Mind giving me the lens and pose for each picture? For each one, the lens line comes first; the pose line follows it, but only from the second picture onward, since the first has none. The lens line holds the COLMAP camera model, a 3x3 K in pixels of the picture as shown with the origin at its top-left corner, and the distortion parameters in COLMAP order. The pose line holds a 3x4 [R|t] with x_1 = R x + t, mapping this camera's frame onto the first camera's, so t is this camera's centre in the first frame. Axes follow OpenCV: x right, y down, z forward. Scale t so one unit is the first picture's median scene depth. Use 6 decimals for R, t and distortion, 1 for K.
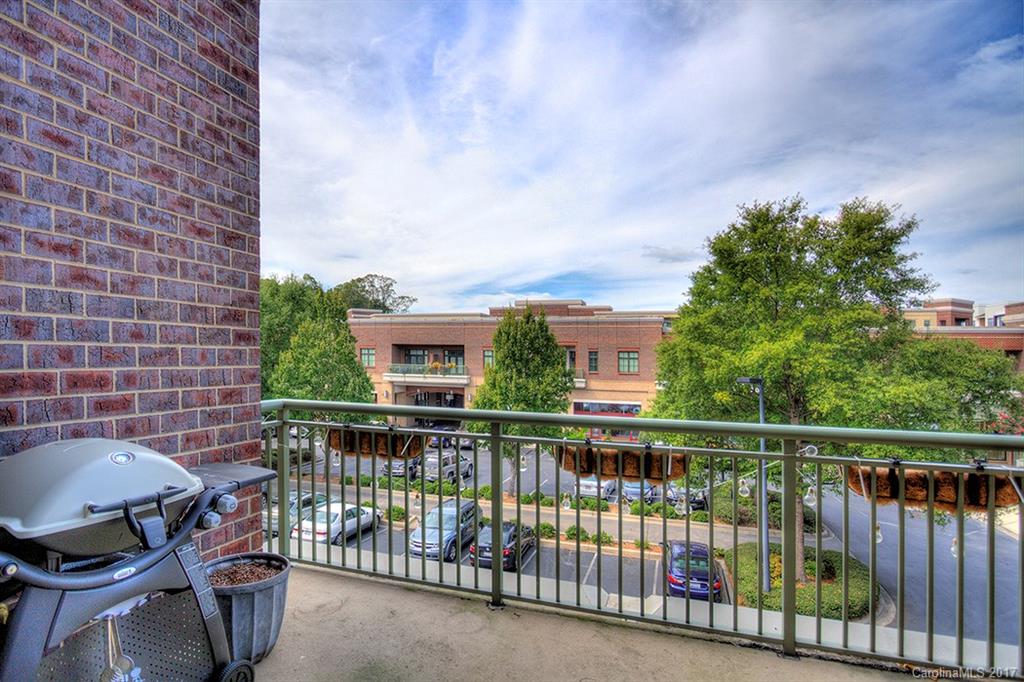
lens RADIAL K [[536.2, 0, 512.9], [0, 536.2, 364.2], [0, 0, 1]] dist [-0.003381, -0.000440]
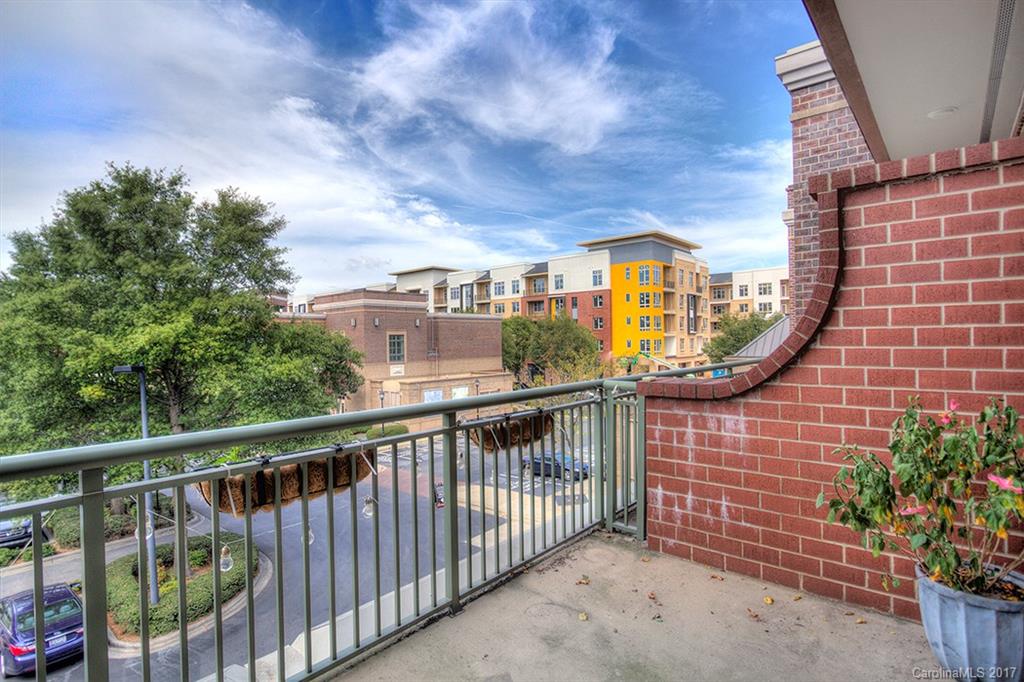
lens RADIAL K [[525.6, 0, 512.0], [0, 525.6, 341.0], [0, 0, 1]] dist [-0.000234, 0.000465]
pose [[0.401043, -0.025410, 0.915707, -0.088624], [0.036359, 0.999269, 0.011805, -0.002974], [-0.915337, 0.028560, 0.401674, 0.099679]]
